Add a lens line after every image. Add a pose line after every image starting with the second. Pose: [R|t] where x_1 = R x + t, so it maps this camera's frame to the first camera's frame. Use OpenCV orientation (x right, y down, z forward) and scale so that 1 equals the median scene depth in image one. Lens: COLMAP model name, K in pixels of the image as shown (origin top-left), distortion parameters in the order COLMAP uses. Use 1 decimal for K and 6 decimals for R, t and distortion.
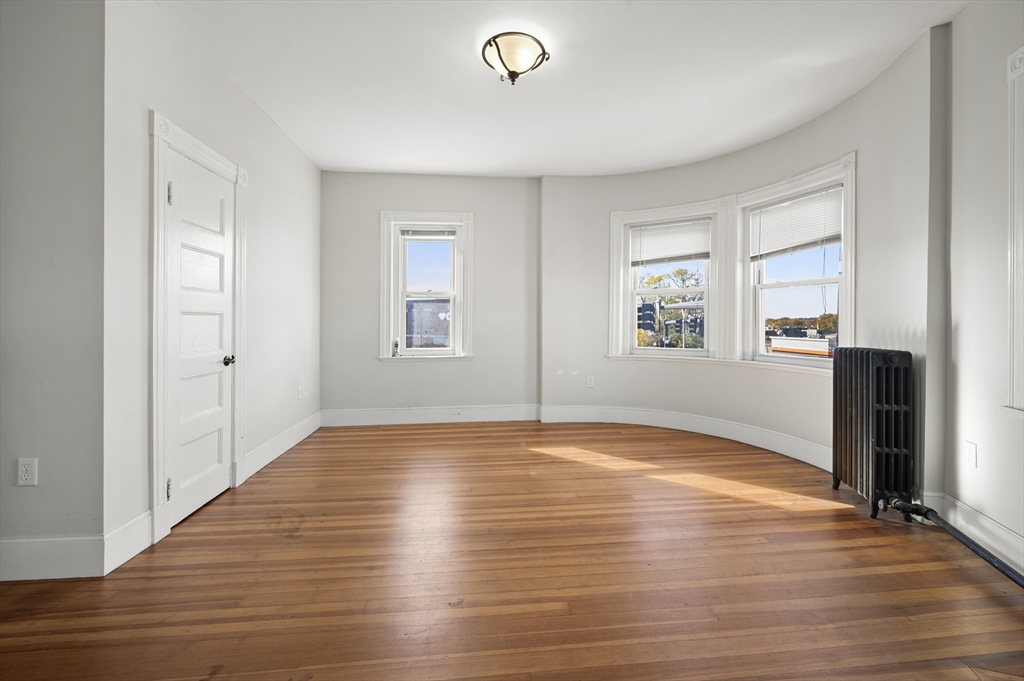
lens RADIAL K [[423.2, 0, 507.2], [0, 423.2, 328.1], [0, 0, 1]] dist [-0.000206, -0.000020]
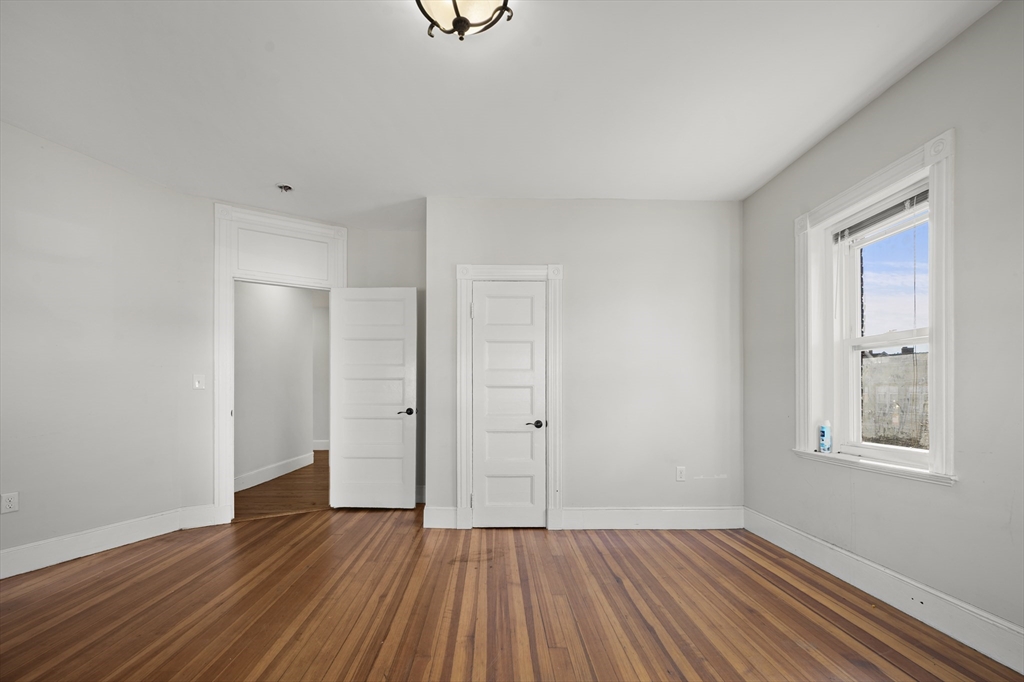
lens RADIAL K [[423.7, 0, 505.1], [0, 423.7, 392.4], [0, 0, 1]] dist [0.000005, -0.000008]
pose [[-0.078127, -0.005016, -0.996931, 0.604674], [-0.018409, 0.999824, -0.003588, -0.010225], [0.996773, 0.018073, -0.078206, 1.008990]]
